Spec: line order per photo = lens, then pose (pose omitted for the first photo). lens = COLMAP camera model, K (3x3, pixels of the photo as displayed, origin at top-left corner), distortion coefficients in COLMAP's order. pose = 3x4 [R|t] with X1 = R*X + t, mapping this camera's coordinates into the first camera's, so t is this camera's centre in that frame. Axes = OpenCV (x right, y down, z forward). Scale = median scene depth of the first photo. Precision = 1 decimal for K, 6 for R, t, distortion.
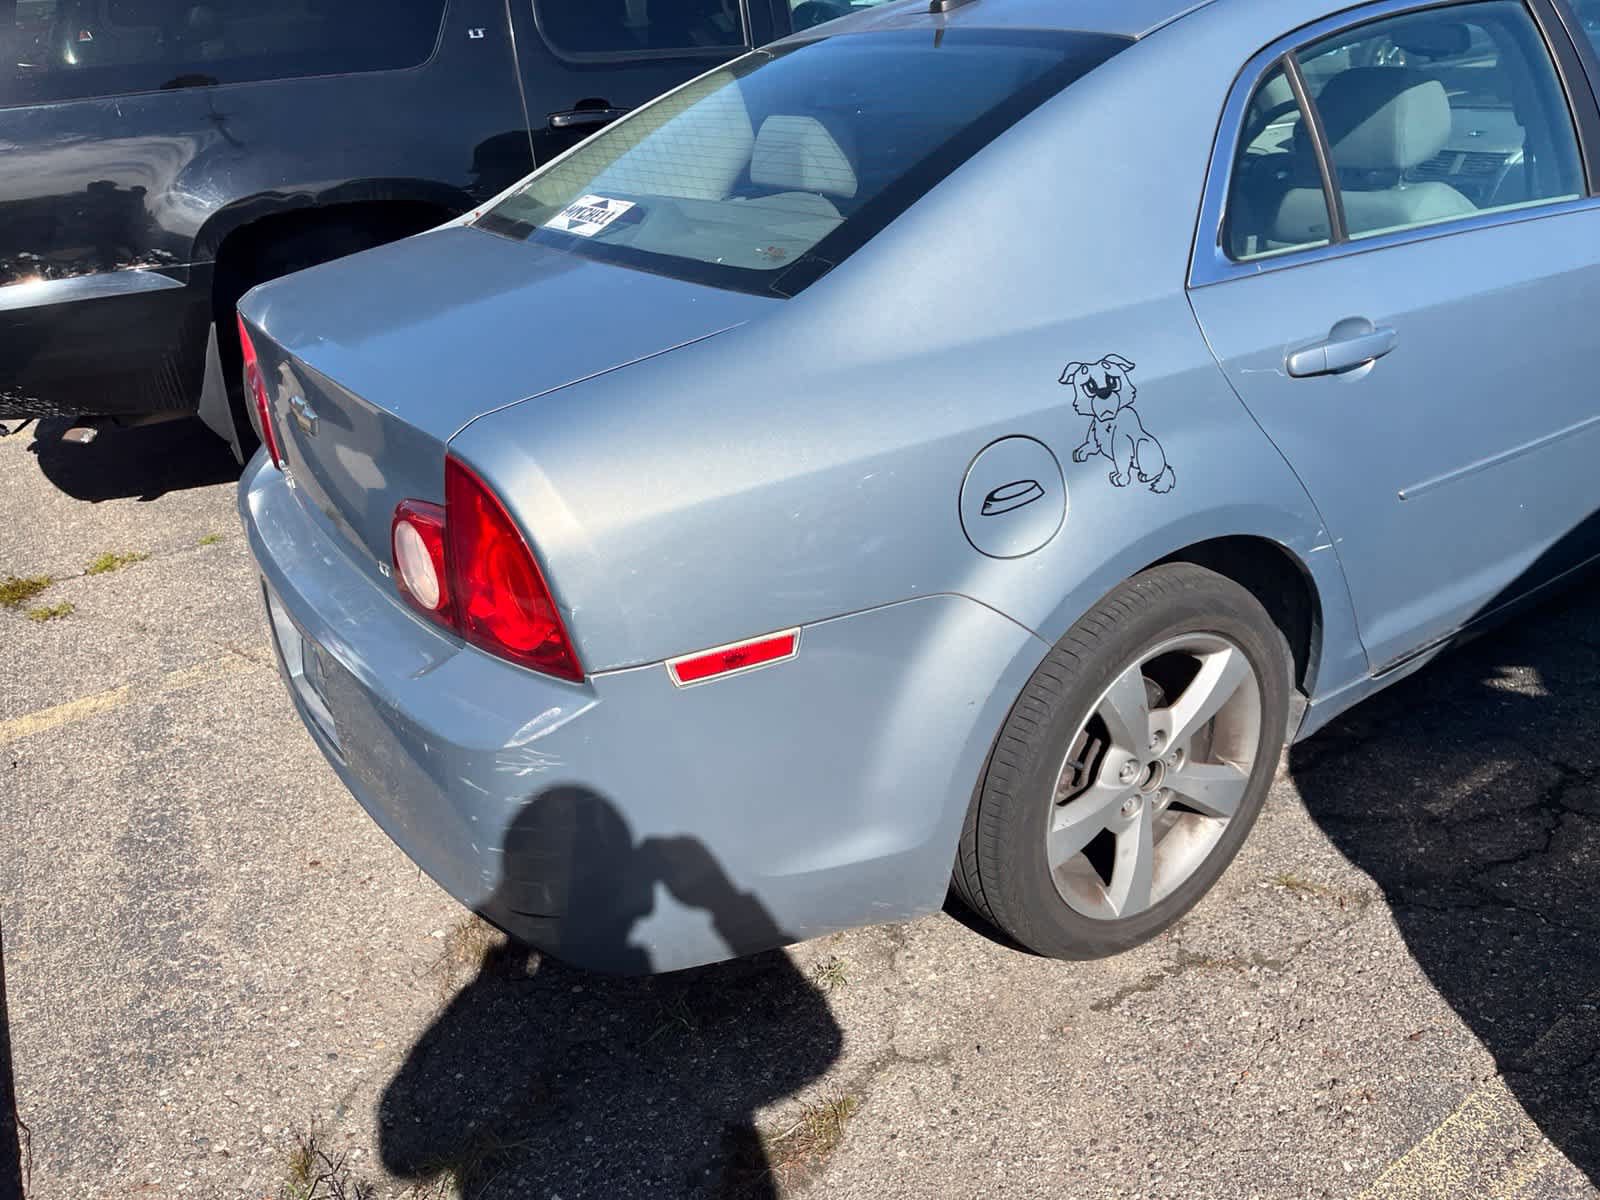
lens RADIAL K [[1236.3, 0, 804.9], [0, 1236.3, 620.7], [0, 0, 1]] dist [0.080042, -0.123008]
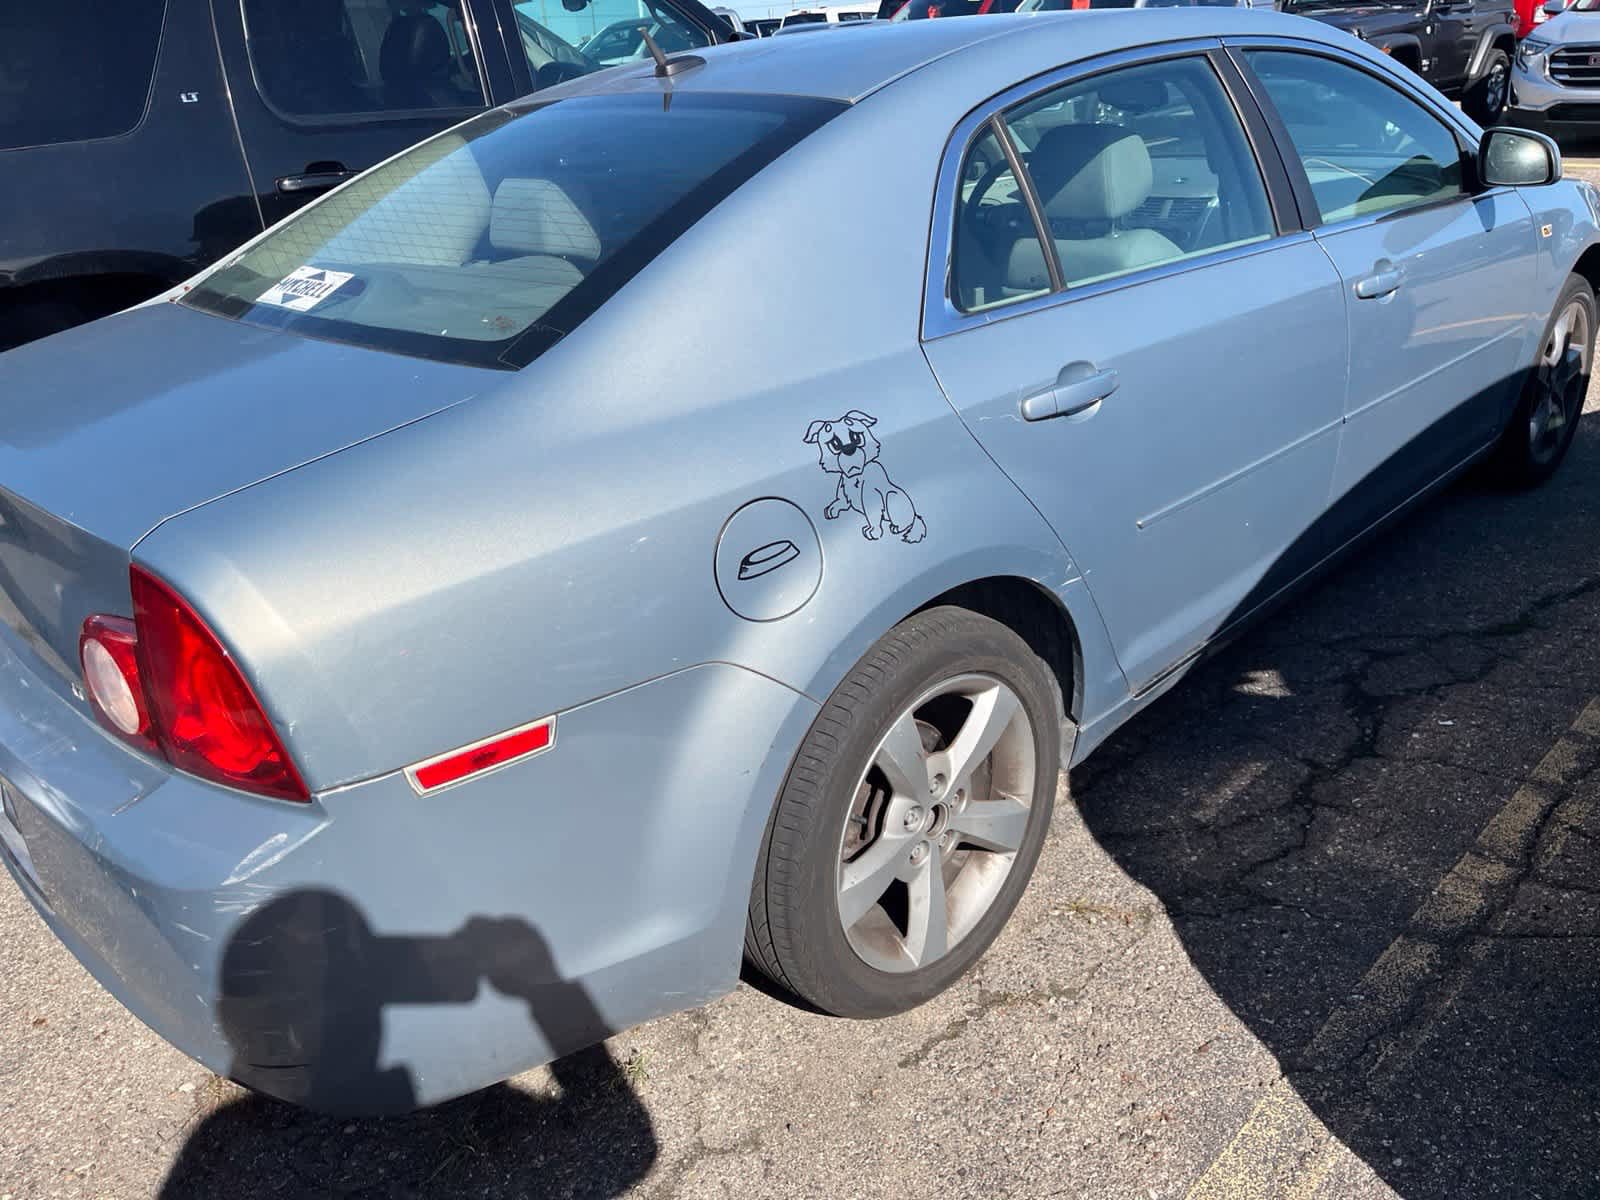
lens RADIAL K [[1232.2, 0, 835.4], [0, 1232.2, 601.2], [0, 0, 1]] dist [0.082868, -0.115907]
pose [[0.979850, -0.083737, 0.181333, 0.032092], [0.092705, 0.994827, -0.041542, -0.016912], [-0.176916, 0.057515, 0.982544, 0.022688]]
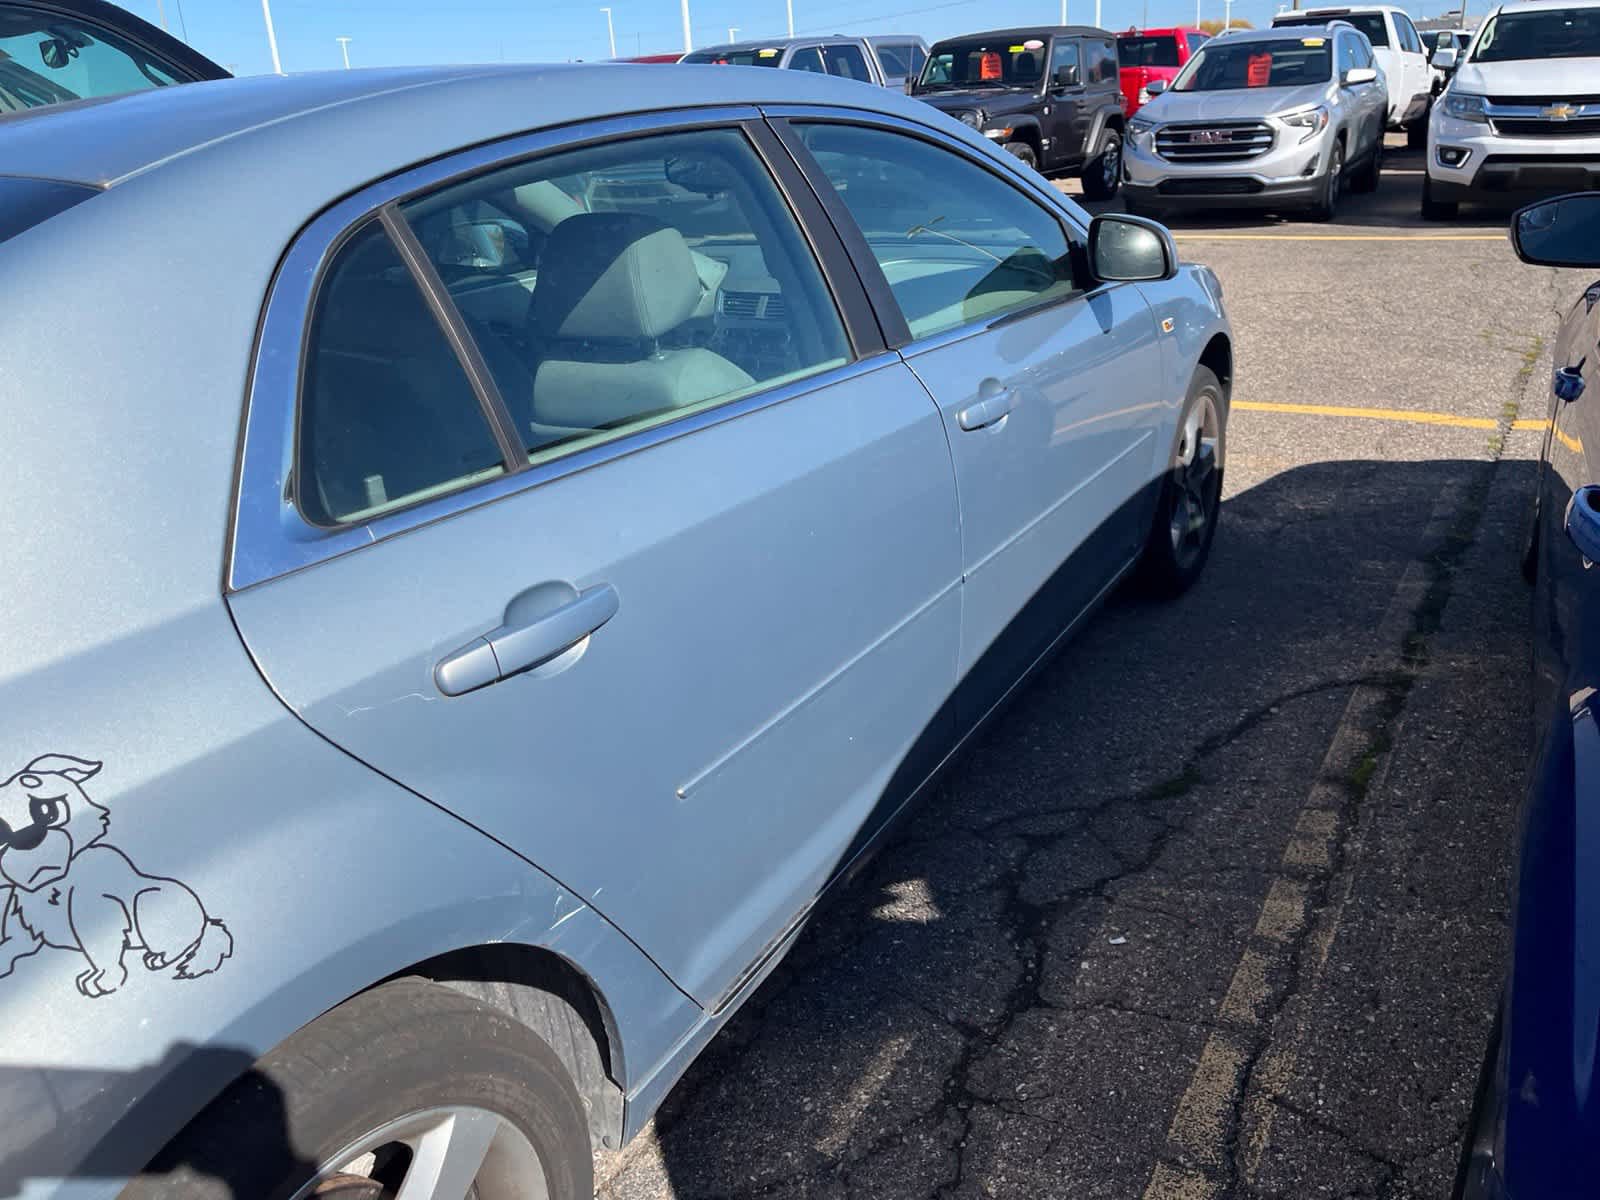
lens RADIAL K [[1220.3, 0, 846.1], [0, 1220.3, 620.6], [0, 0, 1]] dist [0.071311, -0.081859]
pose [[0.898045, -0.159390, 0.410012, 0.296101], [0.193210, 0.980253, -0.042118, -0.154945], [-0.395202, 0.117042, 0.911107, 0.312593]]
